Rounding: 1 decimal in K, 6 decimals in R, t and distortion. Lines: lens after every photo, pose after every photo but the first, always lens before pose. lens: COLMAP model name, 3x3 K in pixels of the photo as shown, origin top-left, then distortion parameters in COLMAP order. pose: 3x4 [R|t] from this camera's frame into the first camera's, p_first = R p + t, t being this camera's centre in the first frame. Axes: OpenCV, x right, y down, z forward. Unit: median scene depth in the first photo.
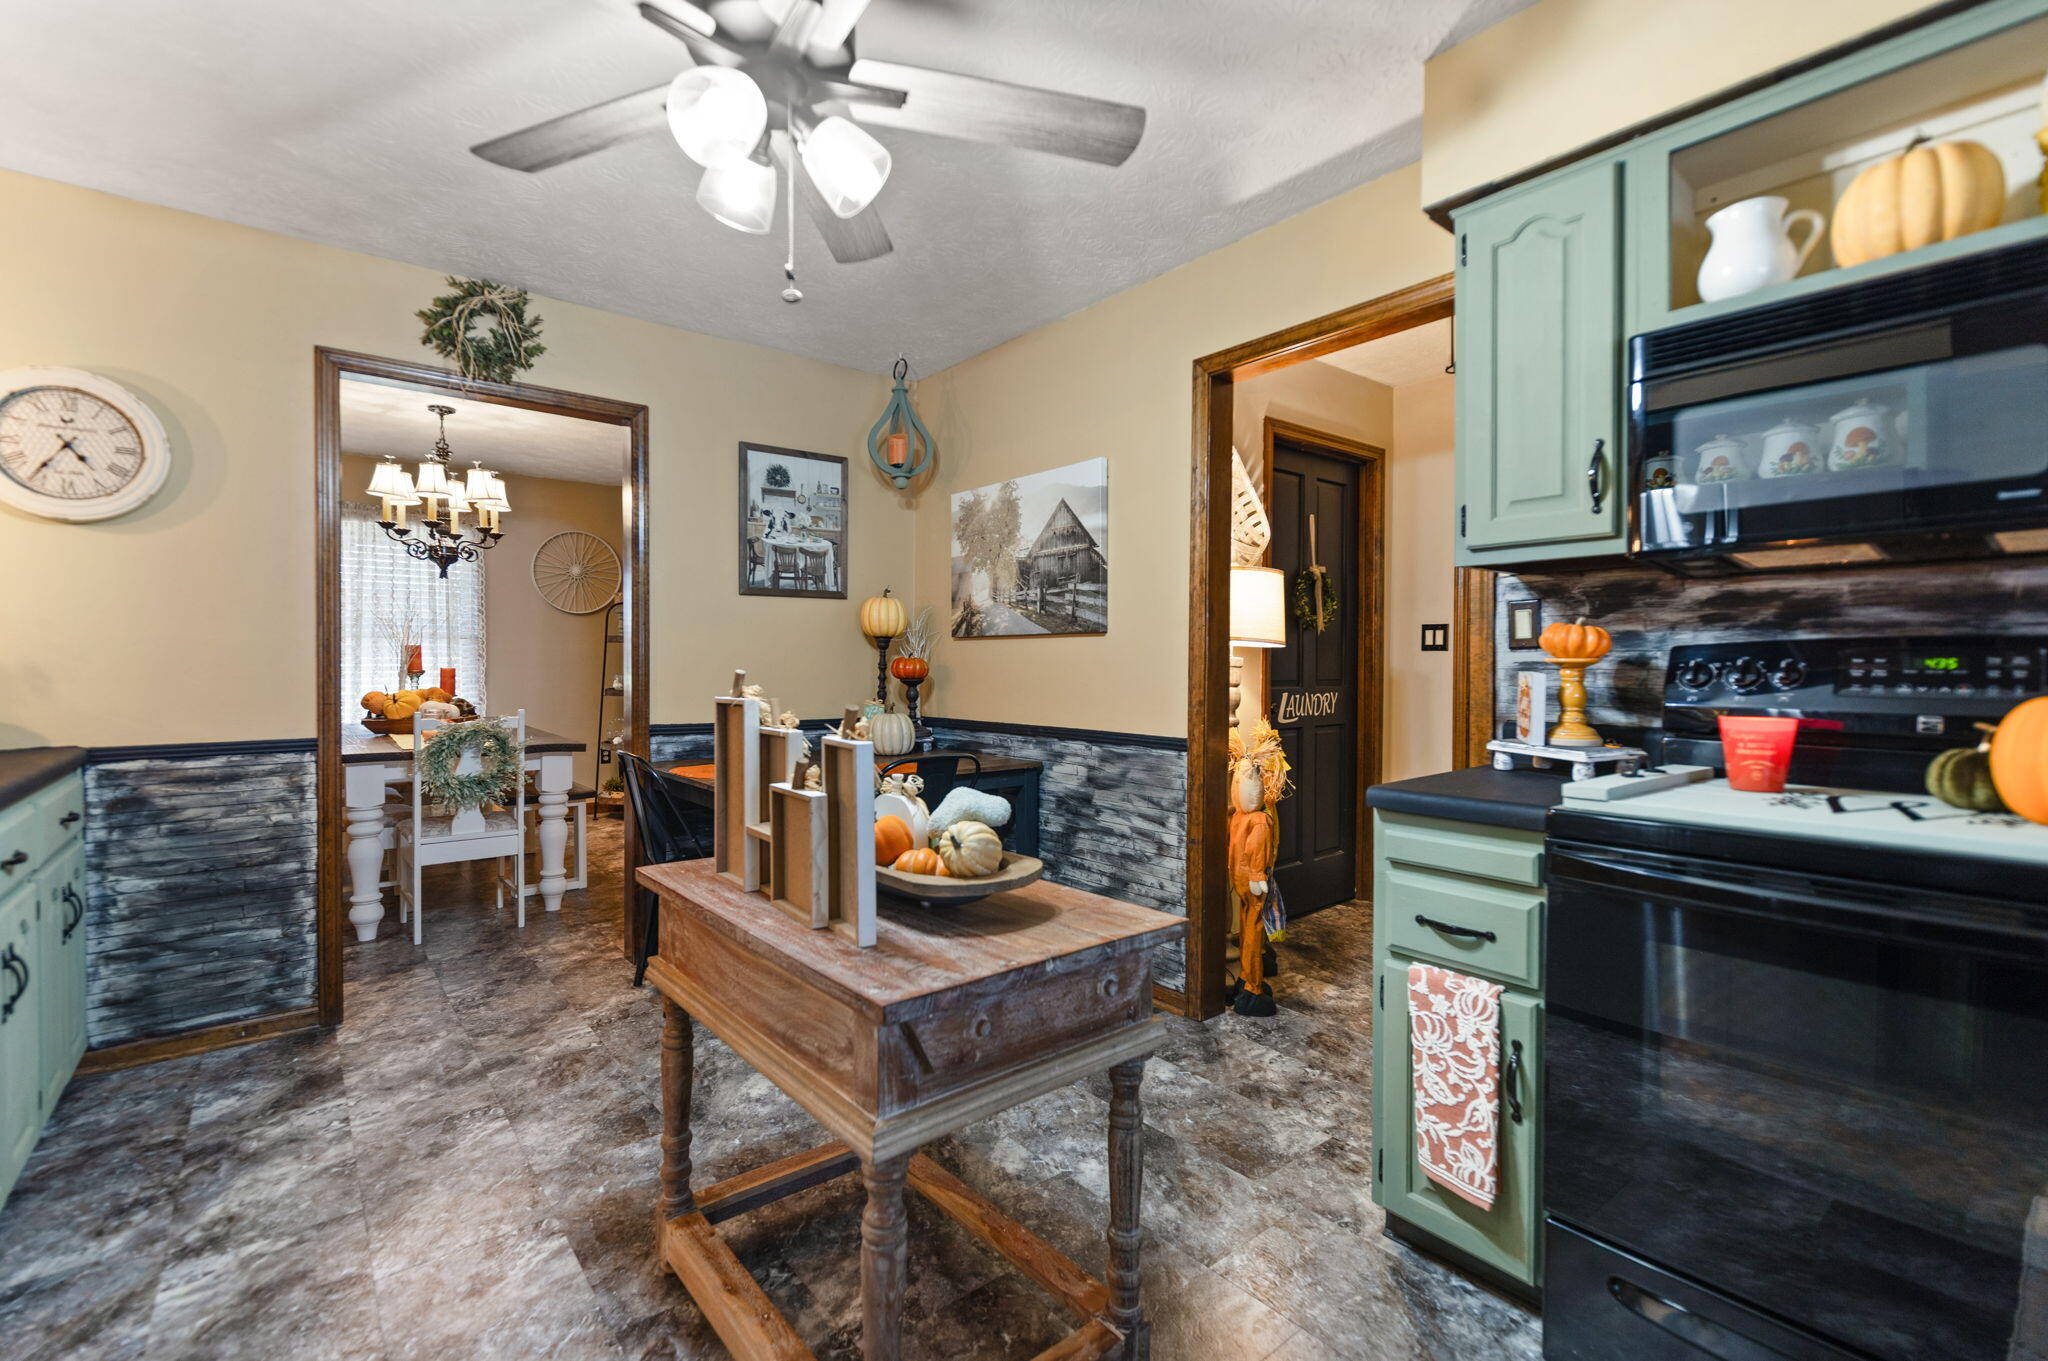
lens RADIAL K [[896.2, 0, 1024.0], [0, 896.2, 680.5], [0, 0, 1]] dist [-0.001080, -0.000745]
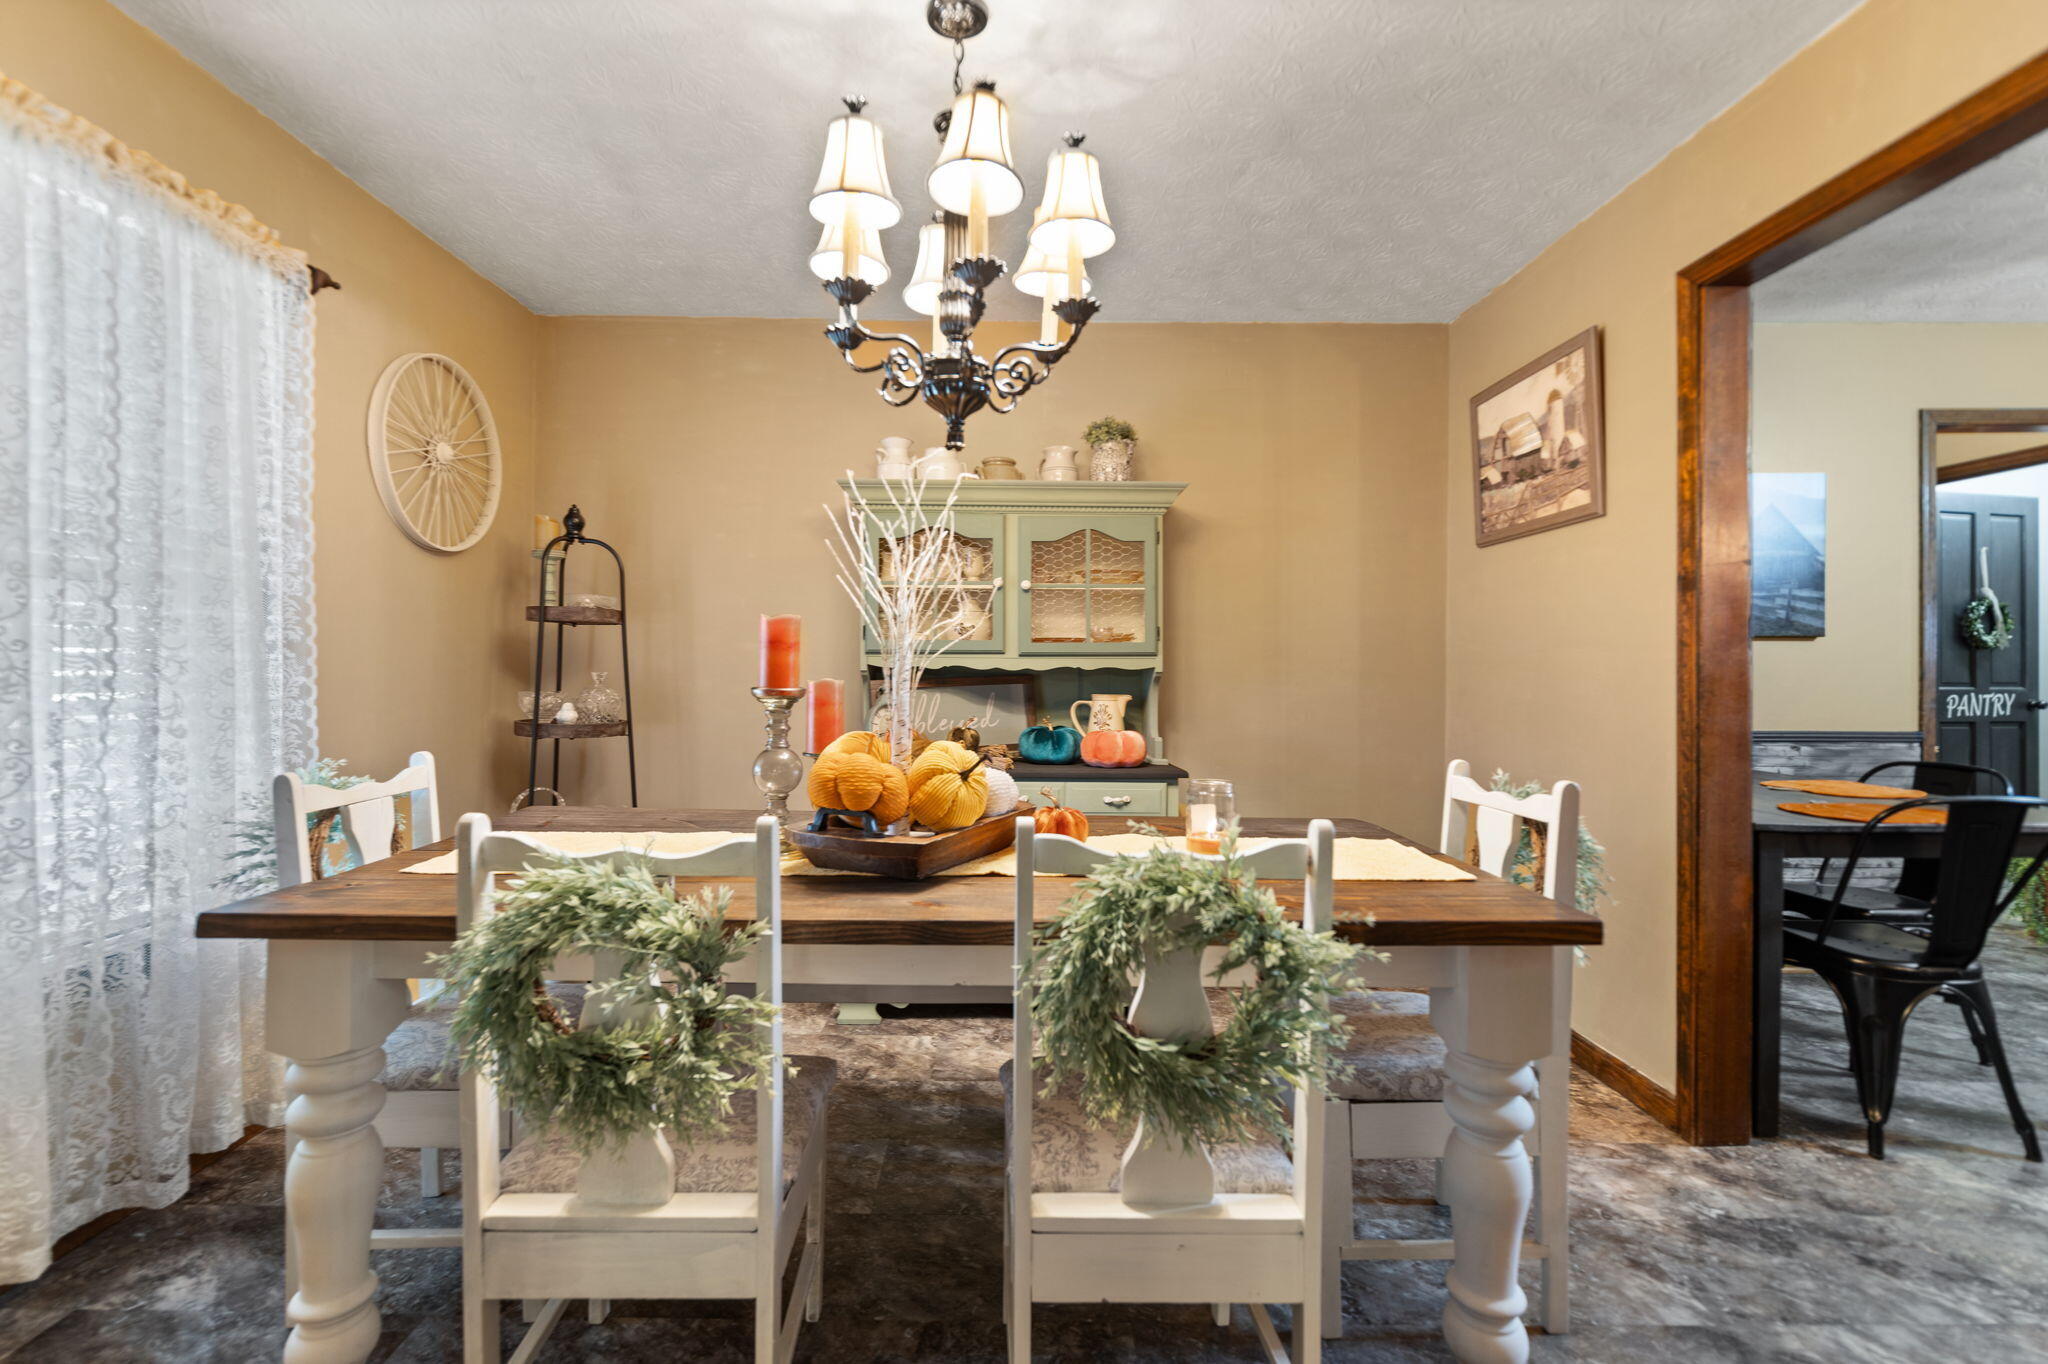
lens RADIAL K [[896.2, 0, 1024.0], [0, 896.2, 682.0], [0, 0, 1]] dist [-0.001080, -0.000745]
pose [[0.637585, -0.011992, 0.770286, -1.294869], [0.017548, 0.999845, 0.001040, -0.018361], [-0.770180, 0.012854, 0.637697, 1.030188]]
